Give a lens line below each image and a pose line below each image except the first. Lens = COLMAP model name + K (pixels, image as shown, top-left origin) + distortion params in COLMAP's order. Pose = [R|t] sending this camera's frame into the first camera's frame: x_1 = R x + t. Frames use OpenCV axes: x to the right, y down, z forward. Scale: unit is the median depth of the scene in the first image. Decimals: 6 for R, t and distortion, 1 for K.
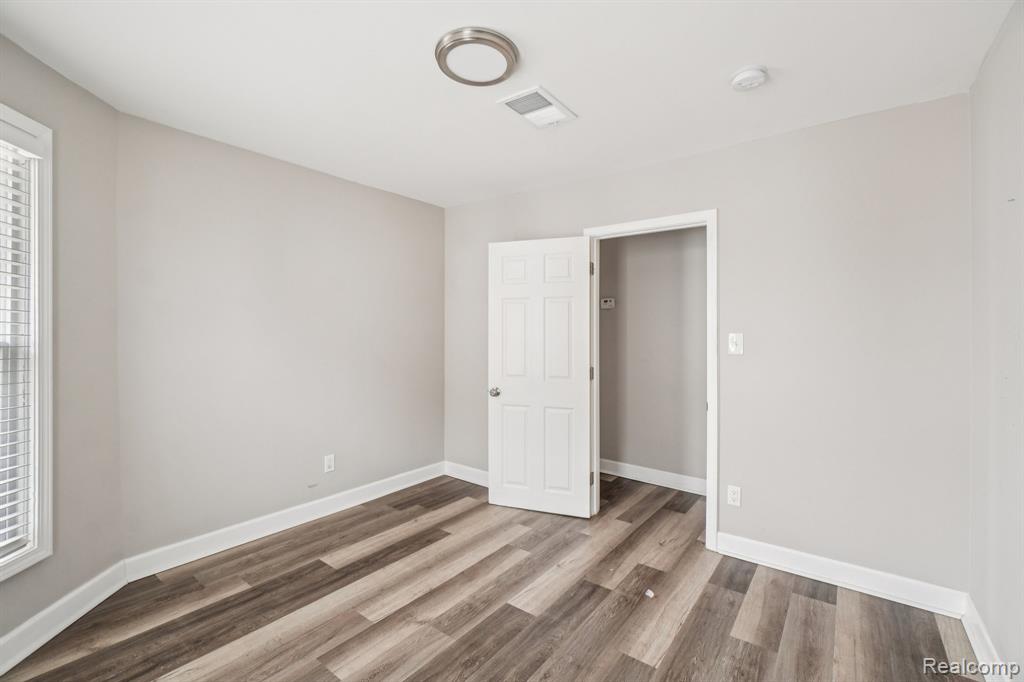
lens RADIAL K [[443.8, 0, 512.9], [0, 443.8, 337.5], [0, 0, 1]] dist [0.000144, -0.000078]
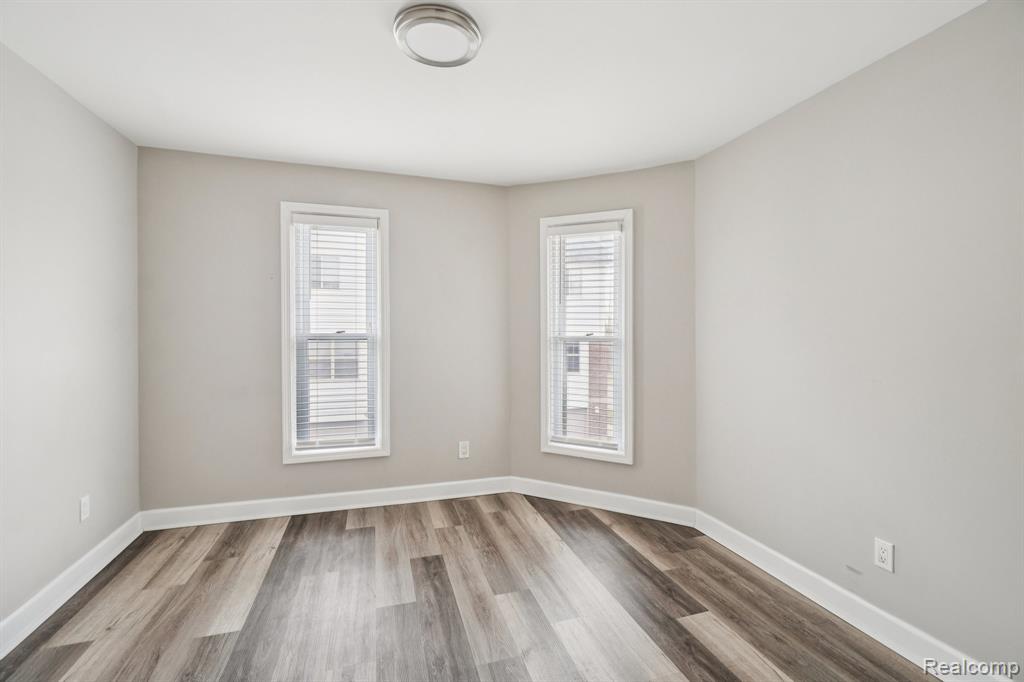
lens RADIAL K [[443.8, 0, 512.0], [0, 443.8, 339.8], [0, 0, 1]] dist [0.000144, -0.000078]
pose [[-0.580642, 0.000099, -0.814159, 0.436464], [-0.015828, 0.999810, 0.011411, 0.009457], [0.814005, 0.019512, -0.580530, 1.219392]]
